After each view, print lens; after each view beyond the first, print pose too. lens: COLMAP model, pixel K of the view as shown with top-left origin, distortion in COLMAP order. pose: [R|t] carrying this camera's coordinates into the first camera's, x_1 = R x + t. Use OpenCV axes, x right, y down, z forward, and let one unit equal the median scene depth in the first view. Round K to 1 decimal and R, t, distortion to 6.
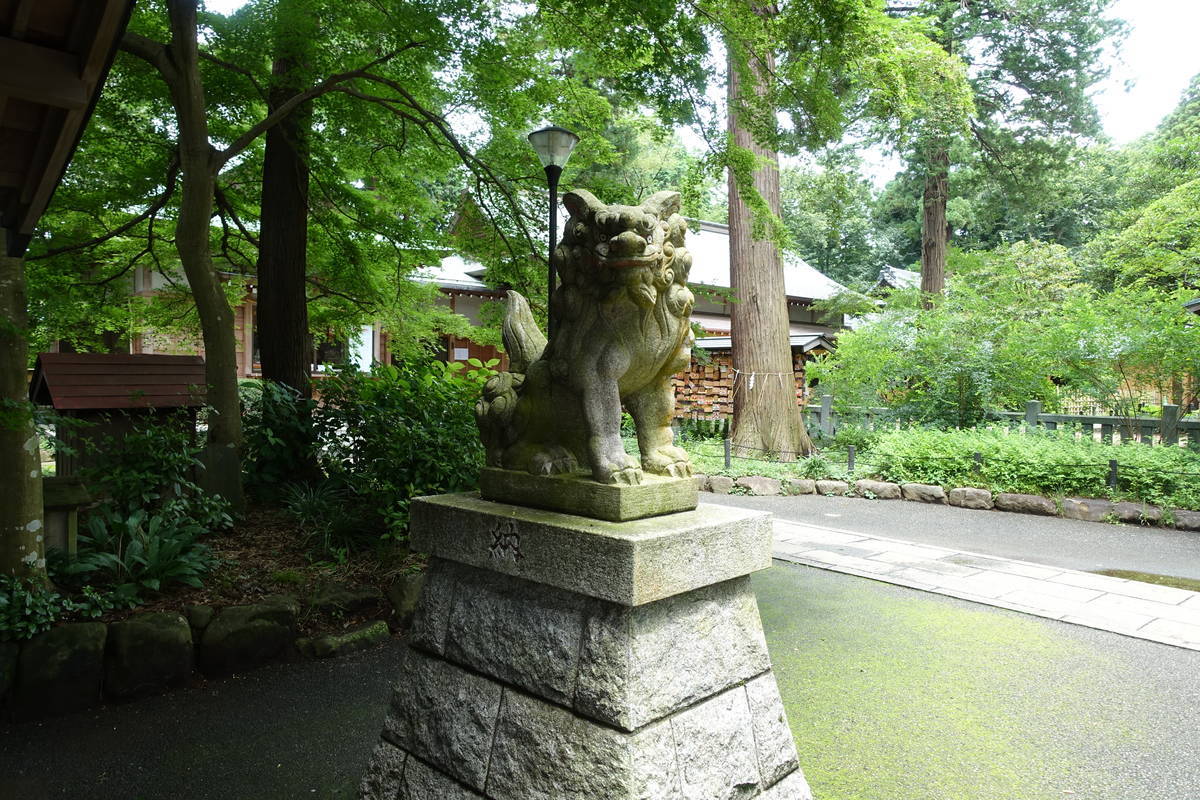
lens RADIAL K [[822.9, 0, 595.4], [0, 822.9, 395.8], [0, 0, 1]] dist [-0.003383, -0.001027]
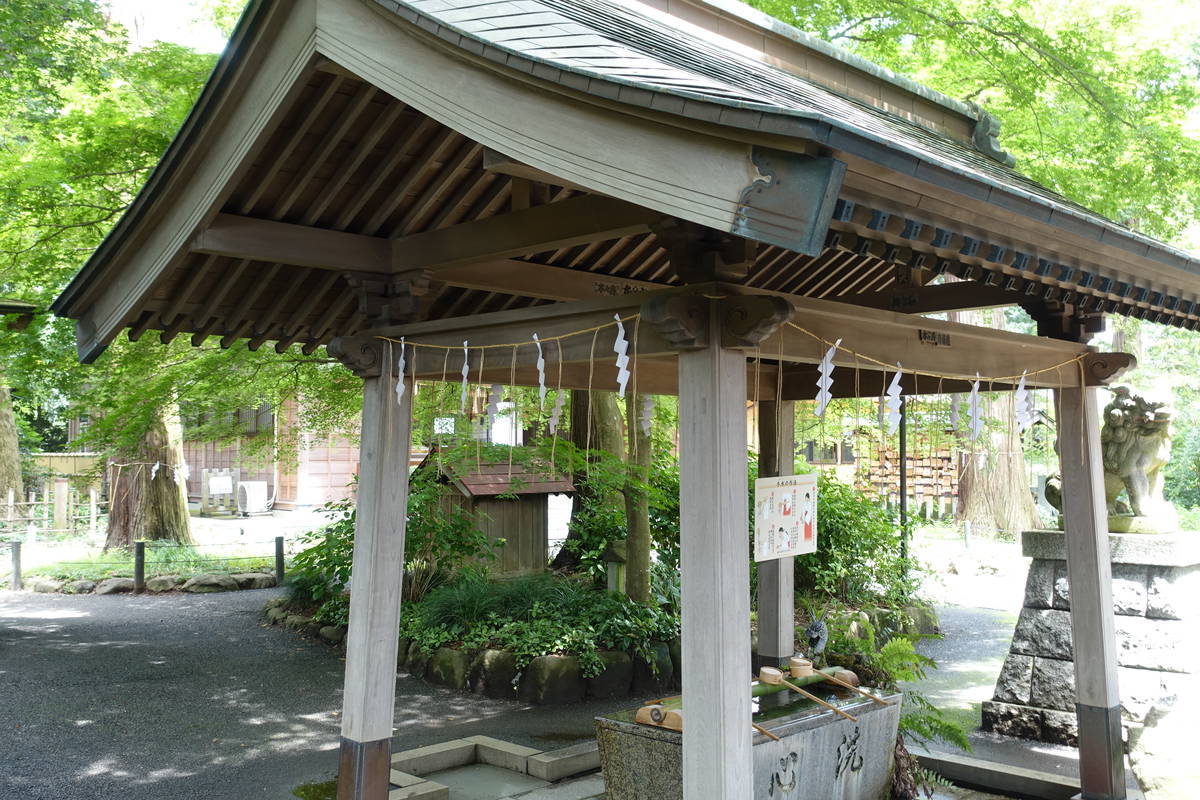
lens RADIAL K [[1160.7, 0, 600.0], [0, 1160.7, 400.0], [0, 0, 1]] dist [-0.003691, -0.004767]
pose [[0.999871, -0.013762, -0.008293, -0.246027], [0.013168, 0.997610, -0.067834, -0.002798], [0.009206, 0.067716, 0.997662, -0.368365]]
